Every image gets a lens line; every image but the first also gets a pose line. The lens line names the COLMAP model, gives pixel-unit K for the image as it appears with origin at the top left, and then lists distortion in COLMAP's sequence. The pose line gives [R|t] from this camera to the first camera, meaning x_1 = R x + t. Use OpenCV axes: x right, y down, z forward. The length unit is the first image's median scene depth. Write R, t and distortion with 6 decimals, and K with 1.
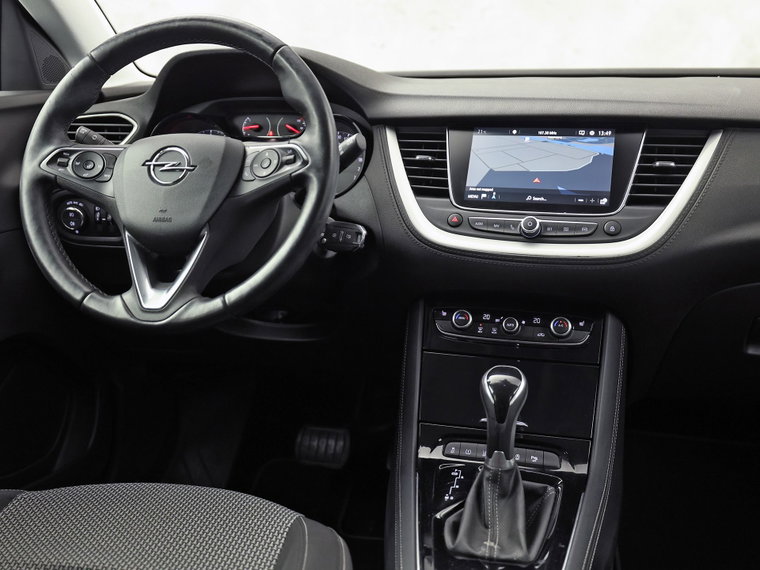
lens RADIAL K [[823.4, 0, 380.0], [0, 823.4, 285.0], [0, 0, 1]] dist [0.055593, -0.000753]
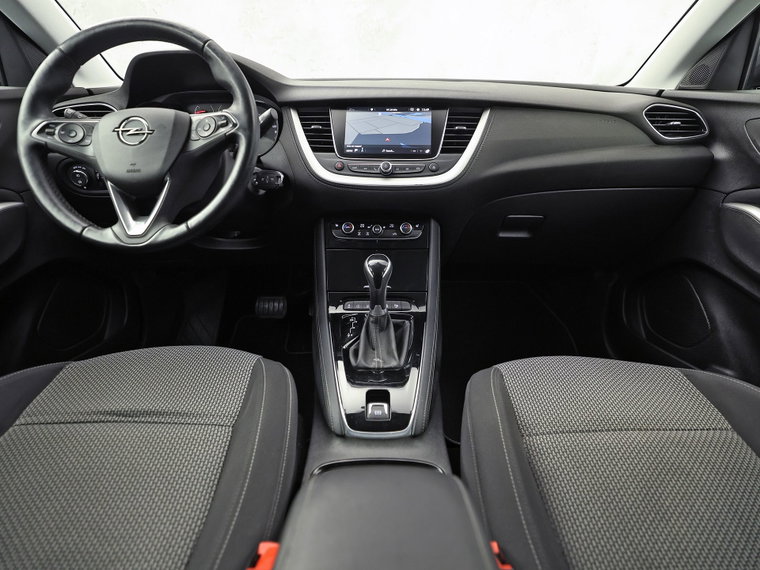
lens RADIAL K [[414.1, 0, 393.2], [0, 414.1, 284.0], [0, 0, 1]] dist [-0.060191, 0.033135]
pose [[0.971839, -0.096071, 0.215175, -0.001994], [0.057875, 0.982461, 0.177257, 0.011381], [-0.228430, -0.159812, 0.960354, 0.182879]]
